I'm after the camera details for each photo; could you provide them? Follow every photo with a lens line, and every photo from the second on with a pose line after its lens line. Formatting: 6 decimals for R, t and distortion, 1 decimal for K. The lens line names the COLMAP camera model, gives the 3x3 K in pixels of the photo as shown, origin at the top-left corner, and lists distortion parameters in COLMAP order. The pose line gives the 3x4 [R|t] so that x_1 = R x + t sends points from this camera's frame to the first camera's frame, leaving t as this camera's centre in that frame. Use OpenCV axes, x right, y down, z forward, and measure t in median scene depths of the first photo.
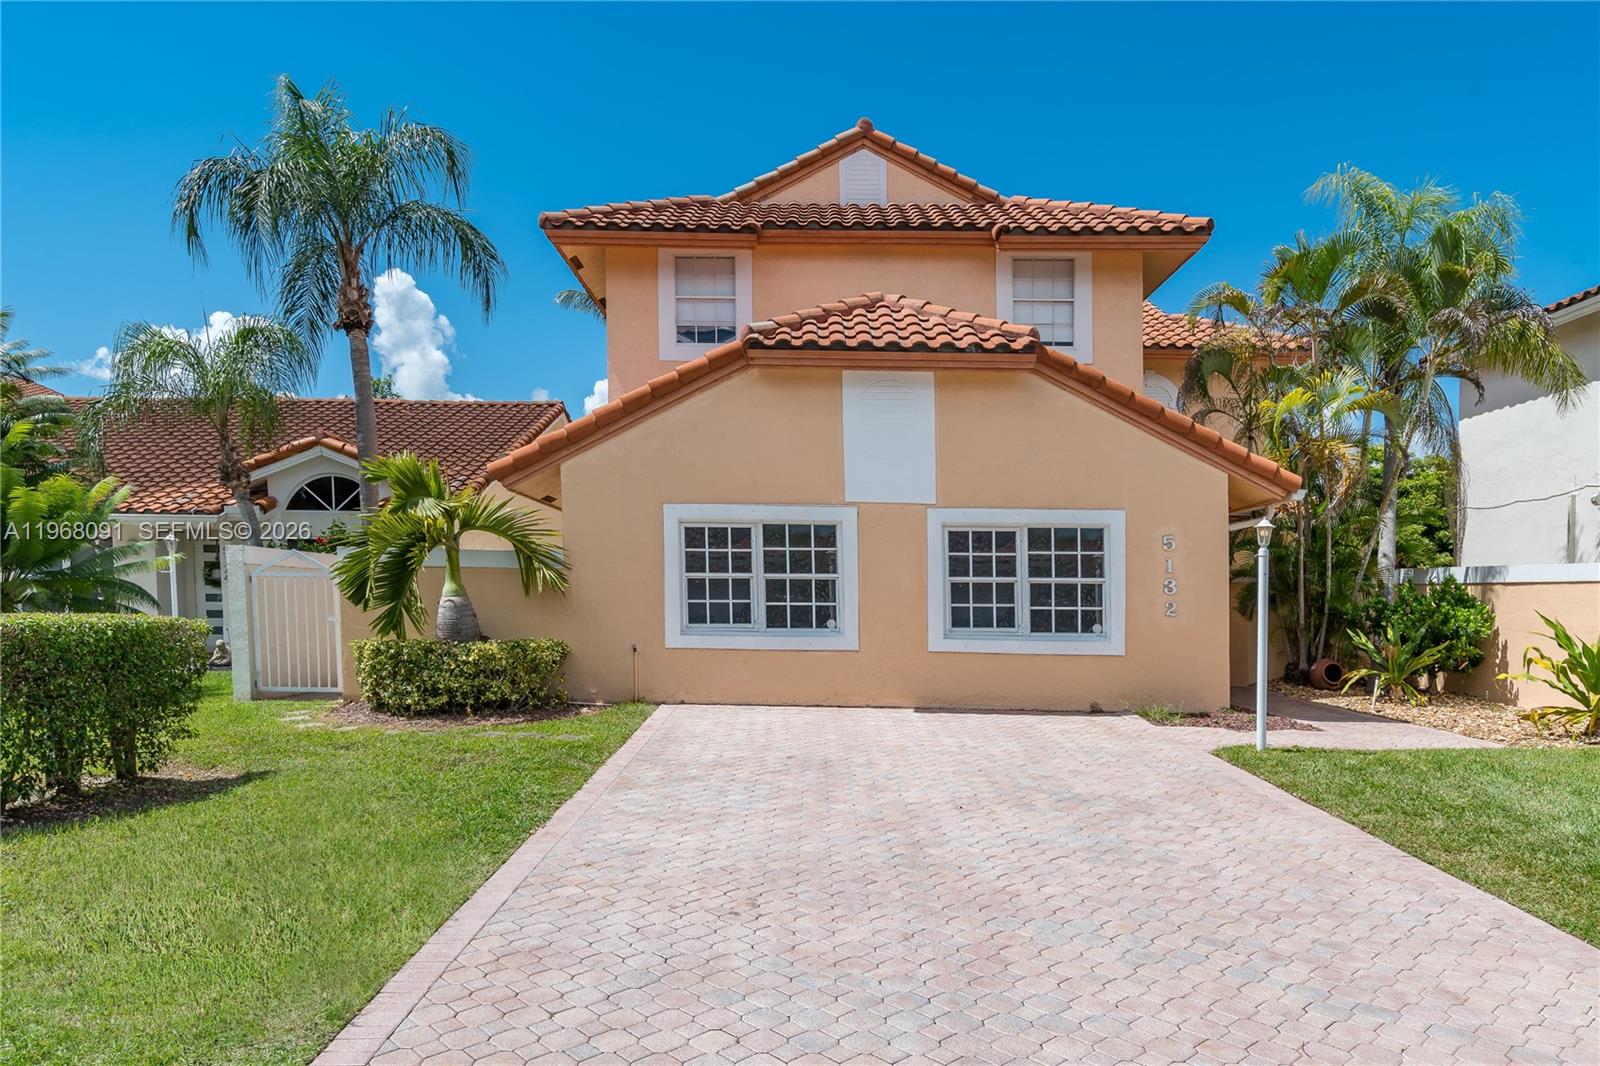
lens RADIAL K [[1074.4, 0, 771.6], [0, 1074.4, 643.9], [0, 0, 1]] dist [0.002203, -0.003496]
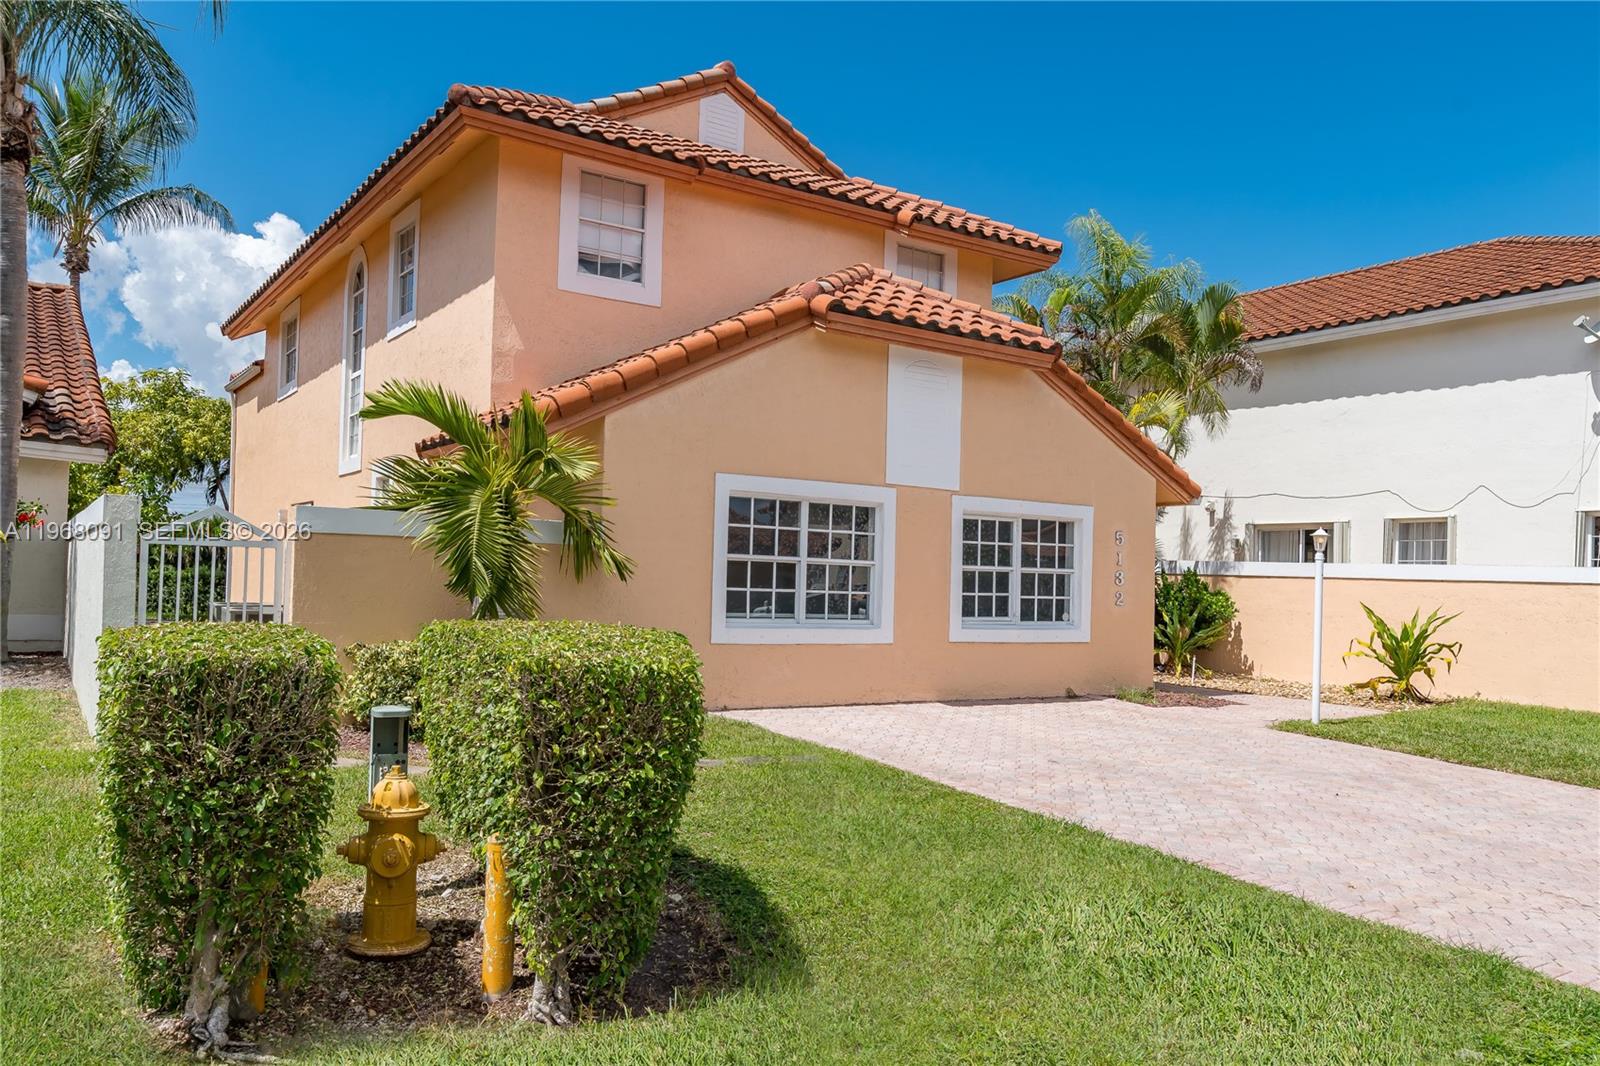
lens RADIAL K [[1201.1, 0, 795.4], [0, 1201.1, 526.8], [0, 0, 1]] dist [-0.006660, 0.006386]
pose [[0.809875, 0.036172, 0.585486, -0.597434], [0.005545, 0.997580, -0.069303, -0.022172], [-0.586576, 0.059373, 0.807715, 0.201099]]
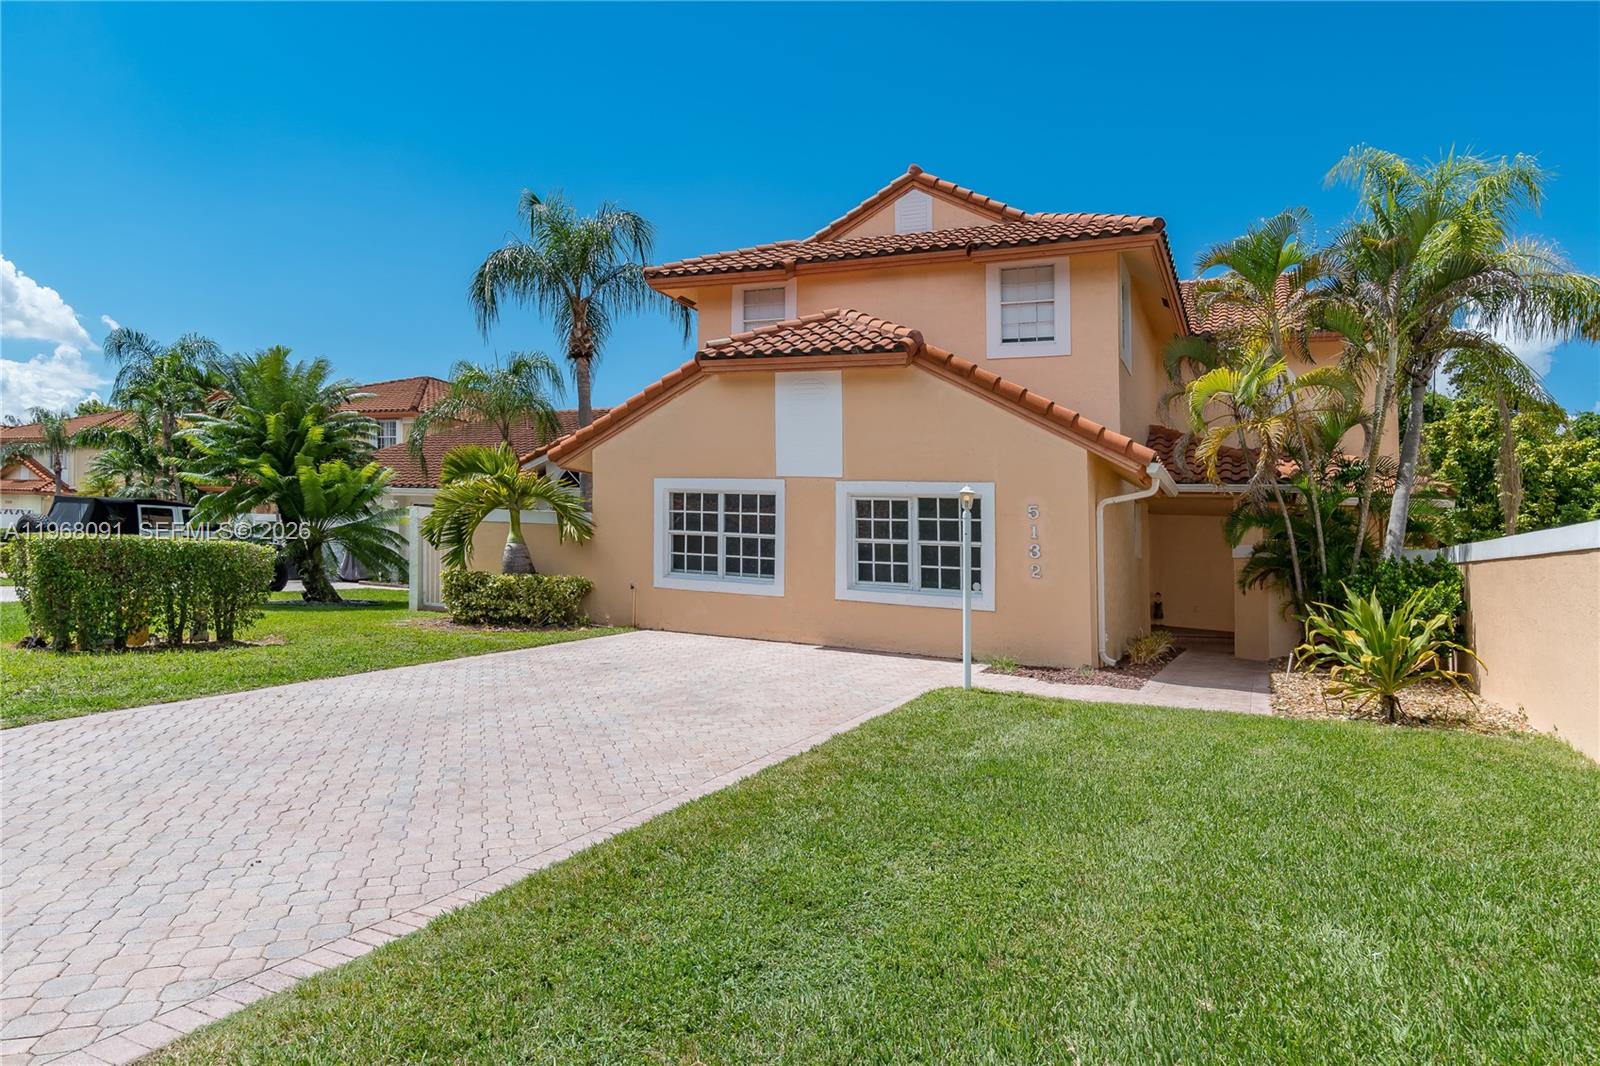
lens RADIAL K [[930.4, 0, 803.1], [0, 930.4, 538.9], [0, 0, 1]] dist [-0.003643, 0.001611]
pose [[0.917944, 0.023566, -0.396010, 0.519424], [-0.052576, 0.996655, -0.062562, 0.006408], [0.393211, 0.078249, 0.916113, 0.026083]]
